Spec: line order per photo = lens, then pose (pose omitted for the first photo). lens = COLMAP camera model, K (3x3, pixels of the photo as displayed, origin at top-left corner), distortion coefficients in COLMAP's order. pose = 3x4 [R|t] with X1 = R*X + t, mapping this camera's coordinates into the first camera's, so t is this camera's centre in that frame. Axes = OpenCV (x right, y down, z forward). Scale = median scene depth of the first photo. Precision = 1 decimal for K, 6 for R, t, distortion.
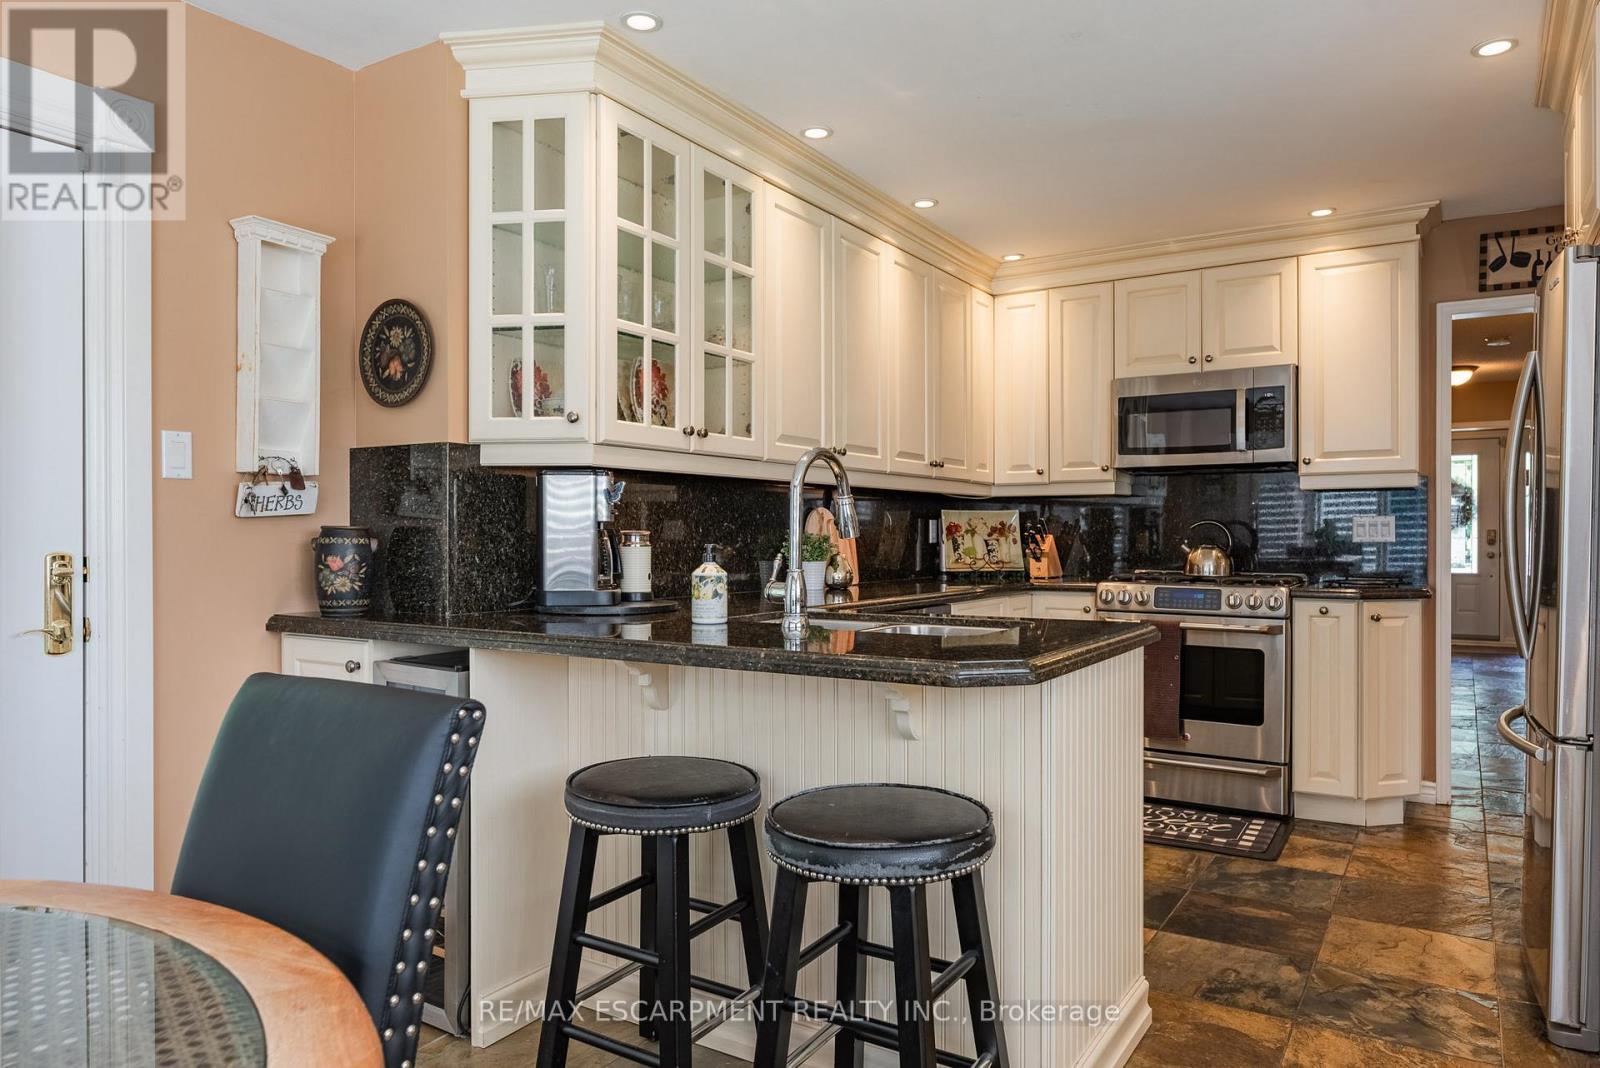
lens RADIAL K [[1039.5, 0, 790.0], [0, 1039.5, 538.2], [0, 0, 1]] dist [0.007030, 0.003381]
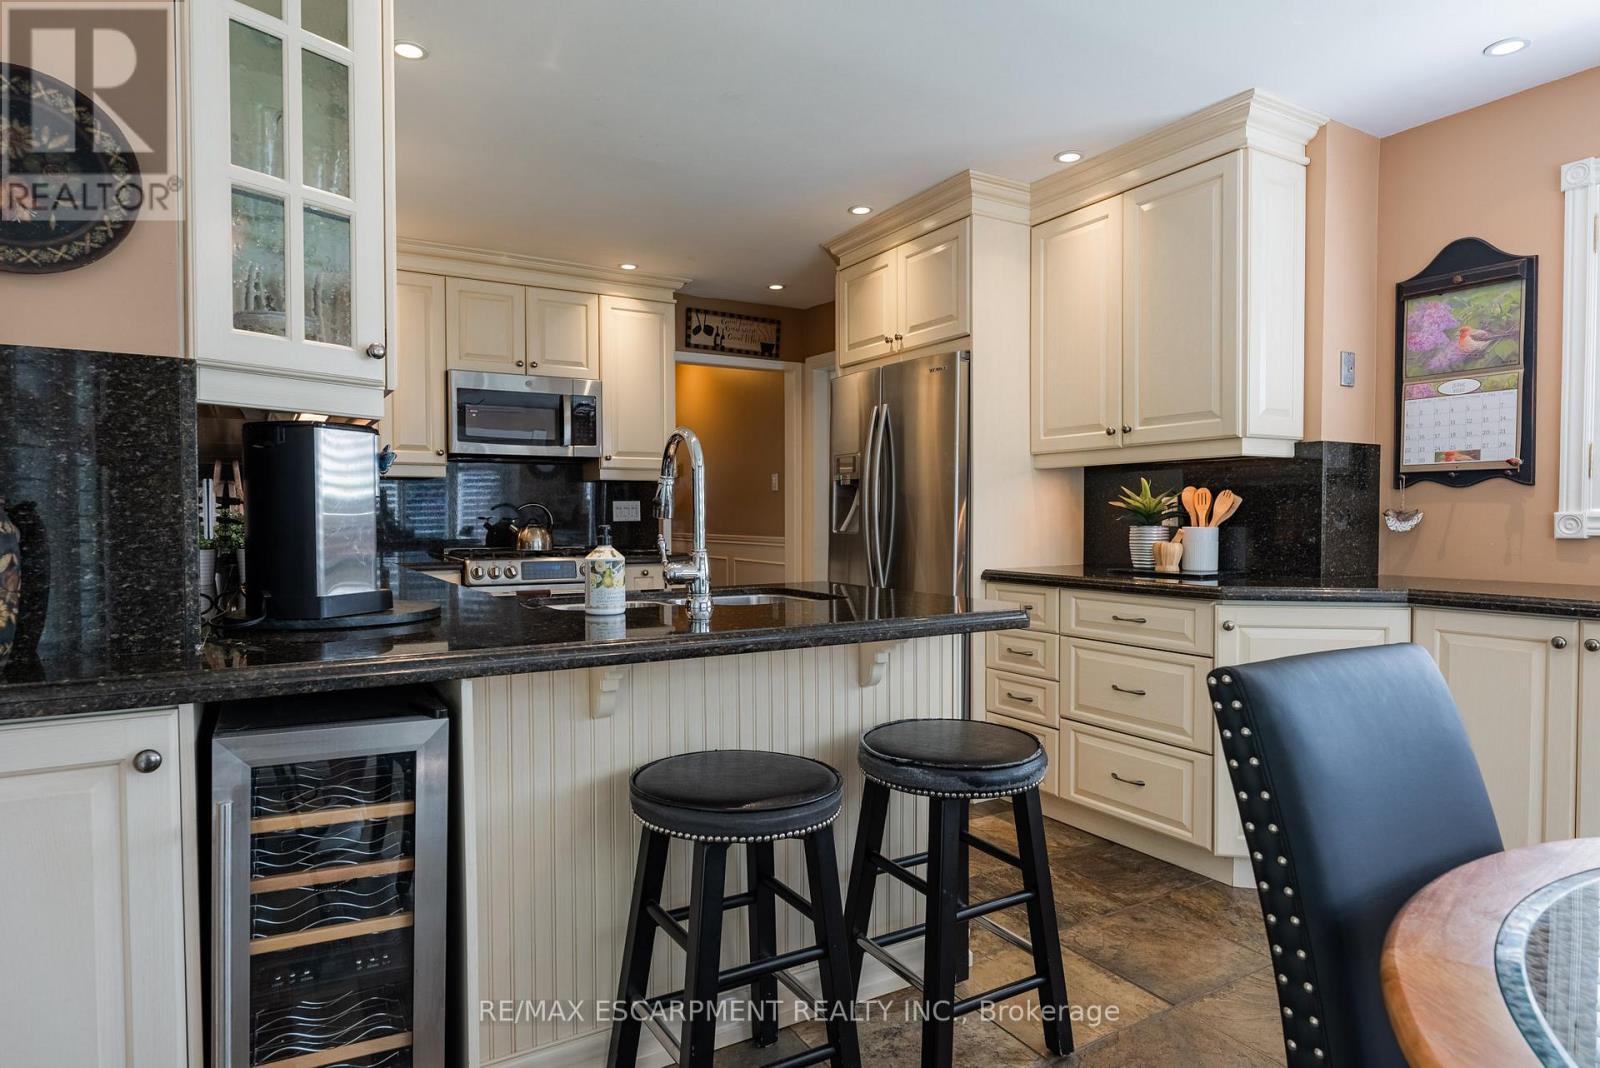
lens RADIAL K [[918.4, 0, 791.6], [0, 918.4, 535.0], [0, 0, 1]] dist [-0.006561, 0.000550]
pose [[0.453144, -0.020076, 0.891211, -0.430437], [0.005907, 0.999792, 0.019519, 0.000103], [-0.891418, -0.003580, 0.453168, 0.307669]]
